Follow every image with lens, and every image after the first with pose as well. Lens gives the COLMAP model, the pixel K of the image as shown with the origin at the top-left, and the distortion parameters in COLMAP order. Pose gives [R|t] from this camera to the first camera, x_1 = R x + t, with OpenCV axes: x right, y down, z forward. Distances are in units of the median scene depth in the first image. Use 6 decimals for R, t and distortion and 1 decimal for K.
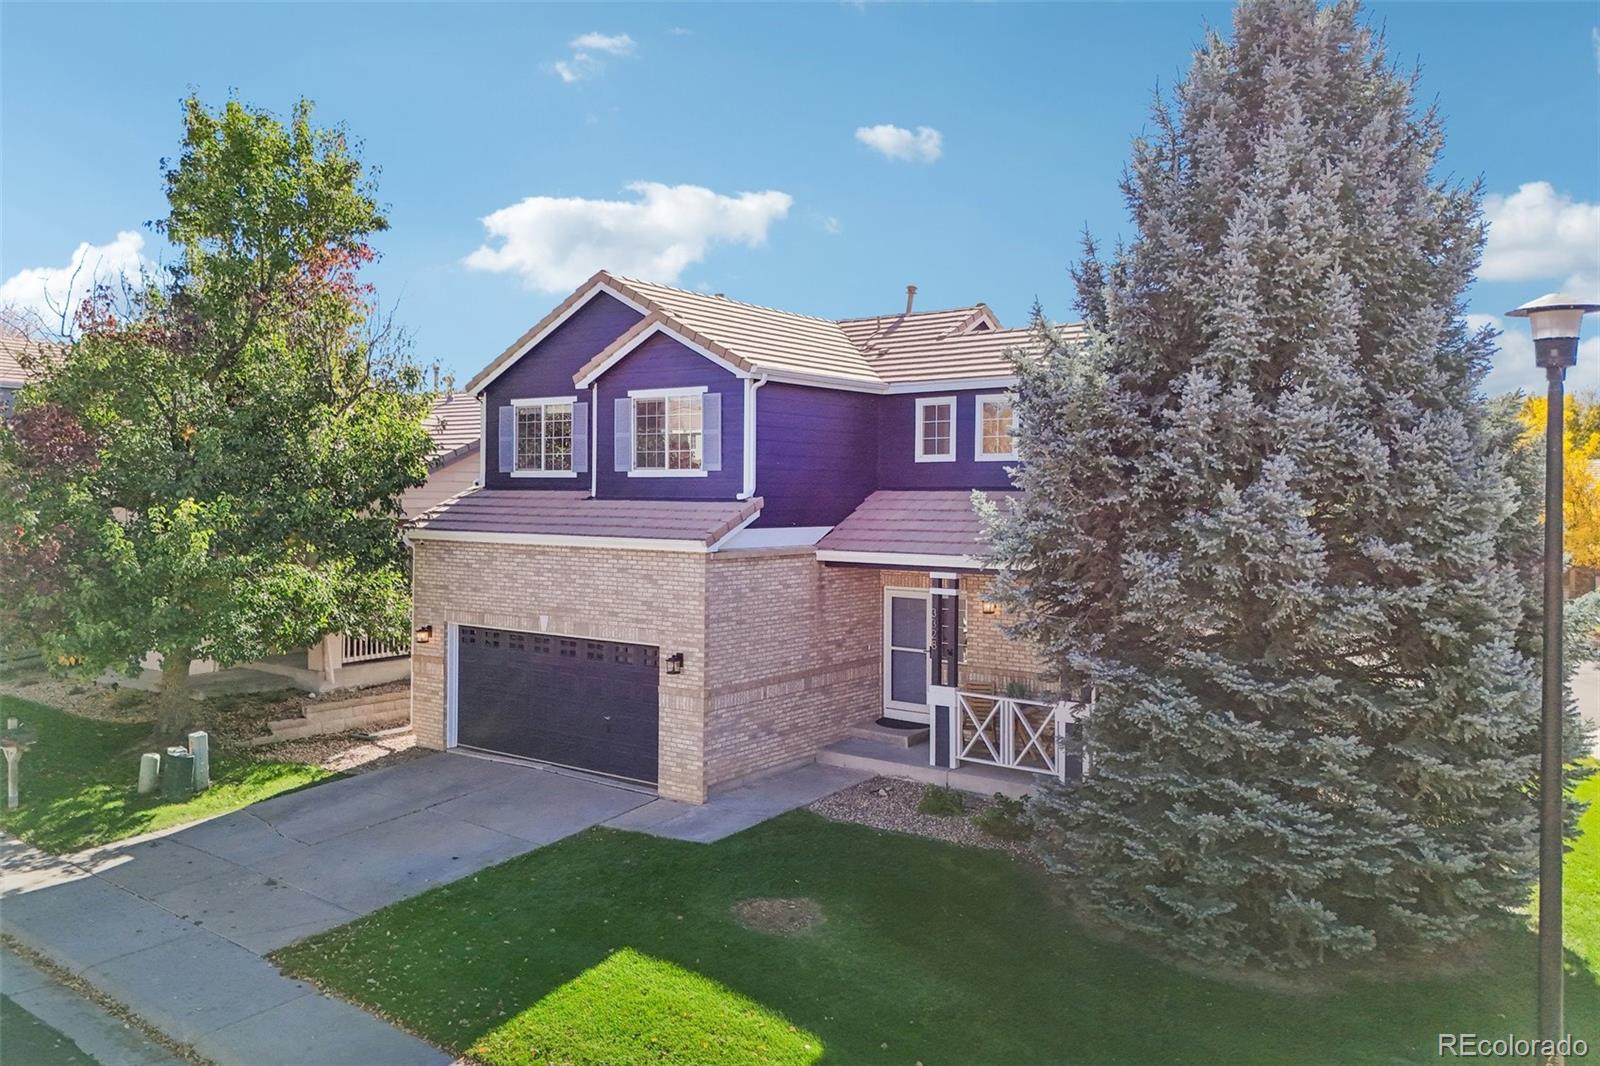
lens RADIAL K [[1177.6, 0, 810.1], [0, 1177.6, 529.6], [0, 0, 1]] dist [0.037917, -0.007477]
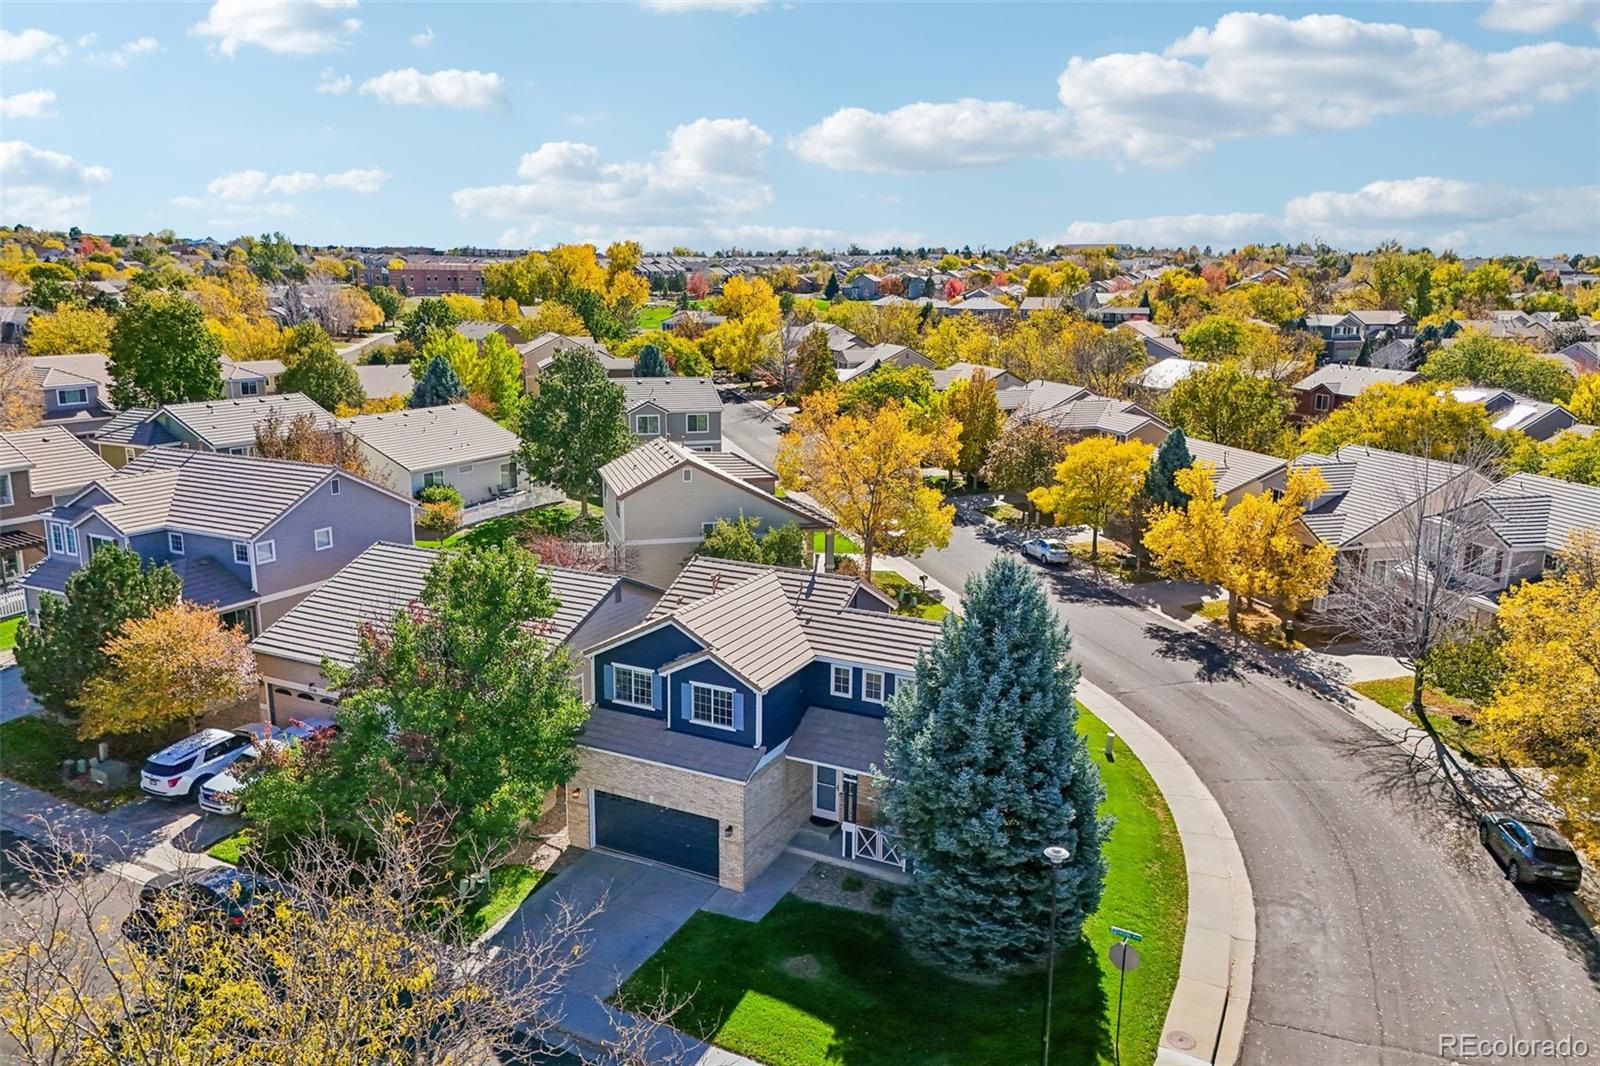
lens RADIAL K [[1177.6, 0, 810.1], [0, 1177.6, 529.6], [0, 0, 1]] dist [0.037917, -0.007477]
pose [[0.985029, -0.030319, 0.169700, -0.309587], [-0.005097, 0.978859, 0.204475, -0.840875], [-0.172311, -0.202279, 0.964050, -0.955528]]
